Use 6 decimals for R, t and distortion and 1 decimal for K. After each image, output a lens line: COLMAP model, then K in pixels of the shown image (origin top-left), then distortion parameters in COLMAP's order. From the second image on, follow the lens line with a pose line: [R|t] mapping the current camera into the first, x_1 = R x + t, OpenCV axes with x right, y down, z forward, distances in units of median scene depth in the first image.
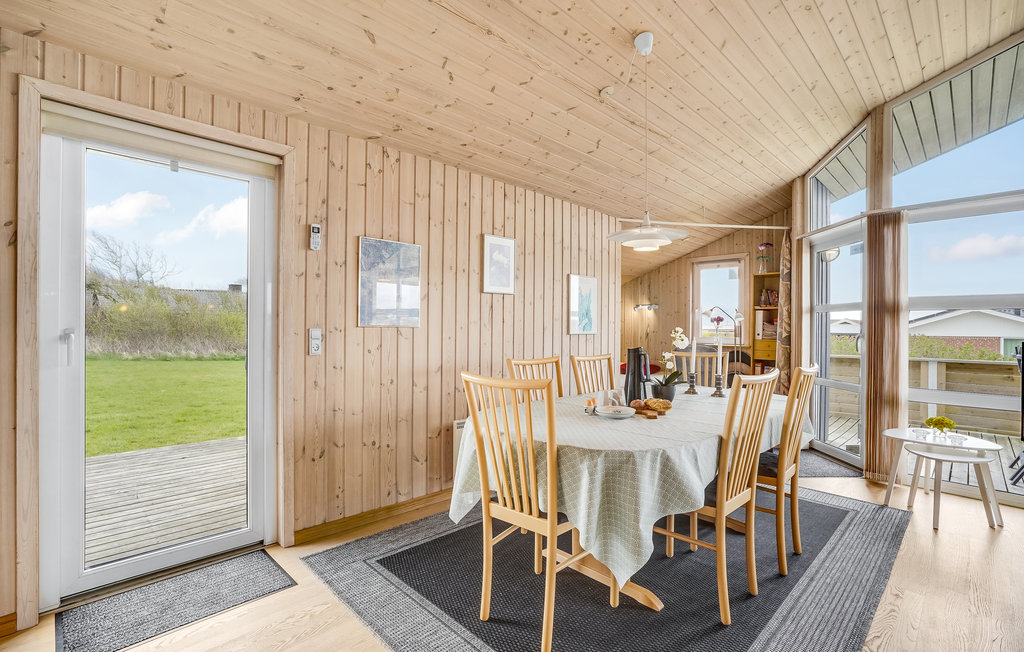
lens RADIAL K [[471.6, 0, 511.2], [0, 471.6, 328.7], [0, 0, 1]] dist [-0.041968, 0.013099]
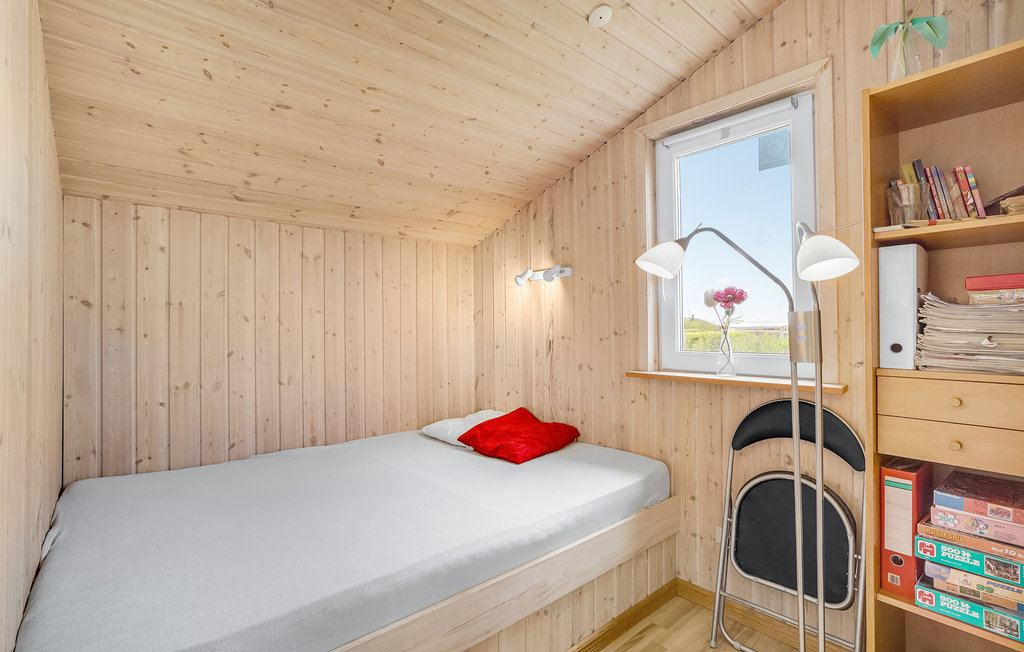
lens RADIAL K [[471.6, 0, 509.5], [0, 471.6, 326.2], [0, 0, 1]] dist [-0.041968, 0.013099]
pose [[0.998251, -0.017734, -0.056393, 0.567094], [0.017196, 0.999802, -0.010009, 0.001288], [0.056559, 0.009021, 0.998358, 1.230001]]
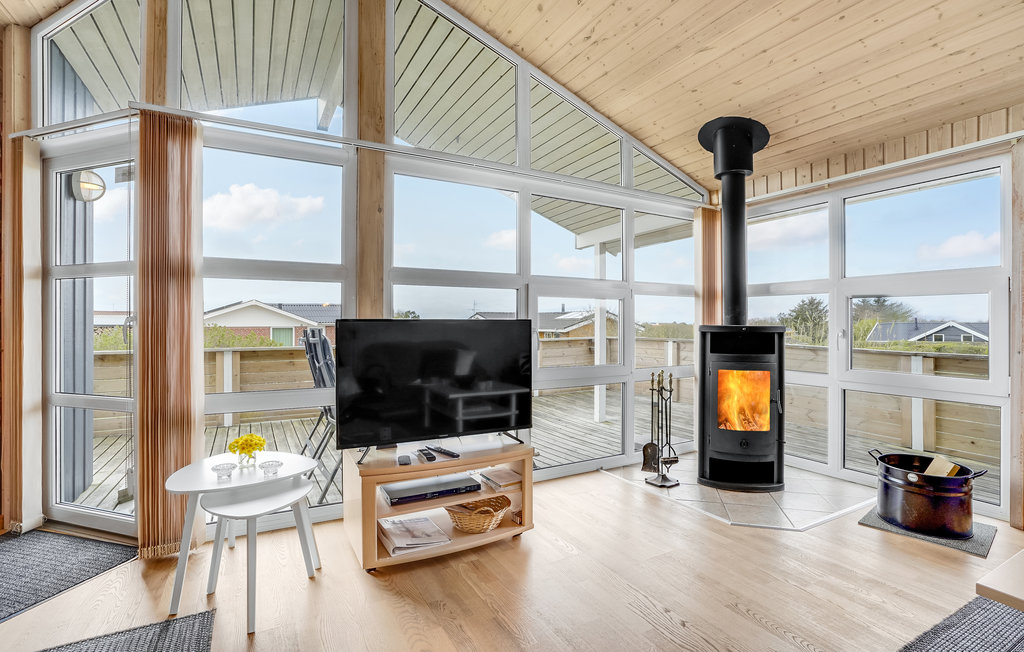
lens RADIAL K [[471.6, 0, 513.1], [0, 471.6, 323.3], [0, 0, 1]] dist [-0.041968, 0.013099]
pose [[0.263685, -0.007591, 0.964579, 0.366915], [0.004889, 0.999967, 0.006533, 0.027402], [-0.964596, 0.002993, 0.263714, 0.430133]]
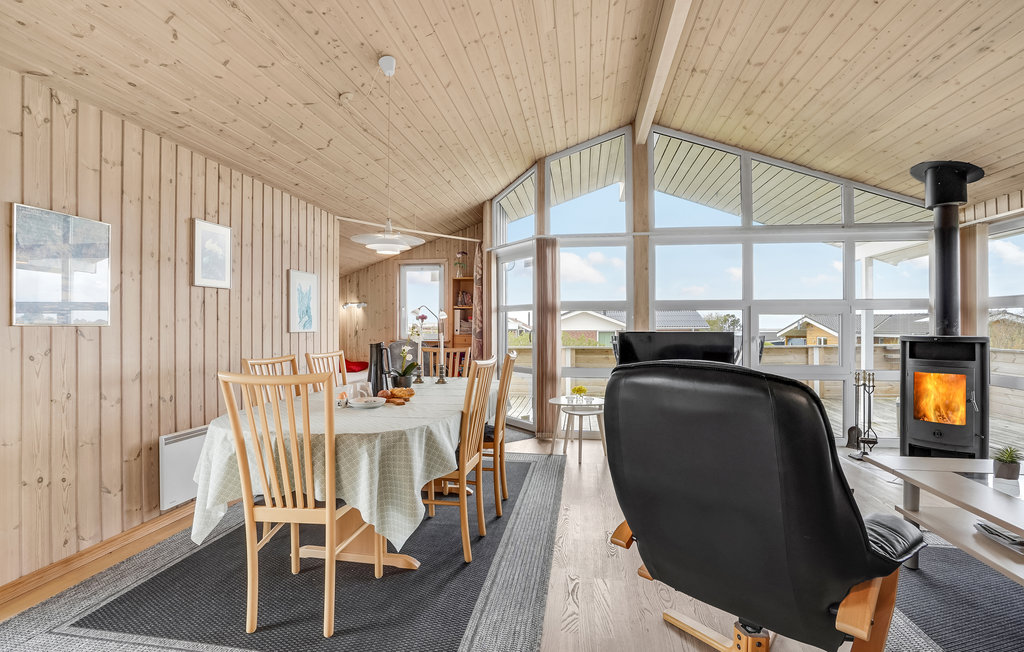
lens RADIAL K [[471.6, 0, 519.3], [0, 471.6, 327.4], [0, 0, 1]] dist [-0.041968, 0.013099]
pose [[0.790271, -0.010356, 0.612669, -0.111605], [0.009658, 0.999943, 0.004444, 0.002782], [-0.612681, 0.002405, 0.790327, -0.045072]]
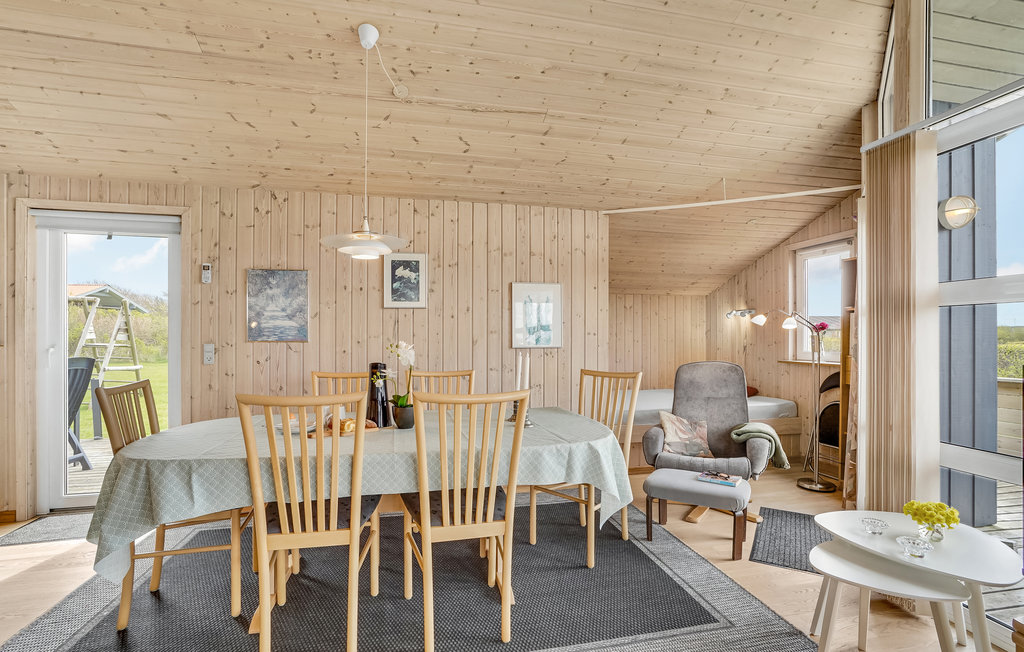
lens RADIAL K [[471.6, 0, 510.3], [0, 471.6, 338.4], [0, 0, 1]] dist [-0.041968, 0.013099]
pose [[0.852330, -0.010355, -0.522902, 0.740718], [0.007328, 0.999942, -0.007858, 0.000786], [0.522953, 0.002866, 0.852357, 0.263526]]
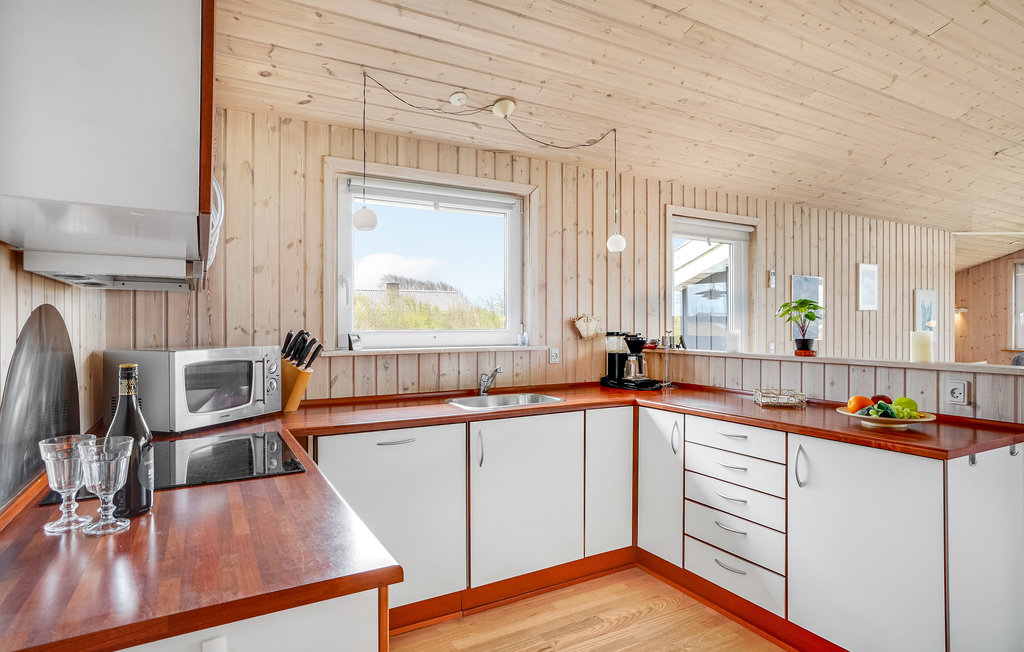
lens RADIAL K [[555.4, 0, 512.6], [0, 555.4, 323.5], [0, 0, 1]] dist [0.004034, 0.002003]
pose [[0.965451, -0.005911, -0.260519, -0.570960], [0.005044, 0.999979, -0.003995, -0.041403], [0.260537, 0.002543, 0.965460, -0.670780]]
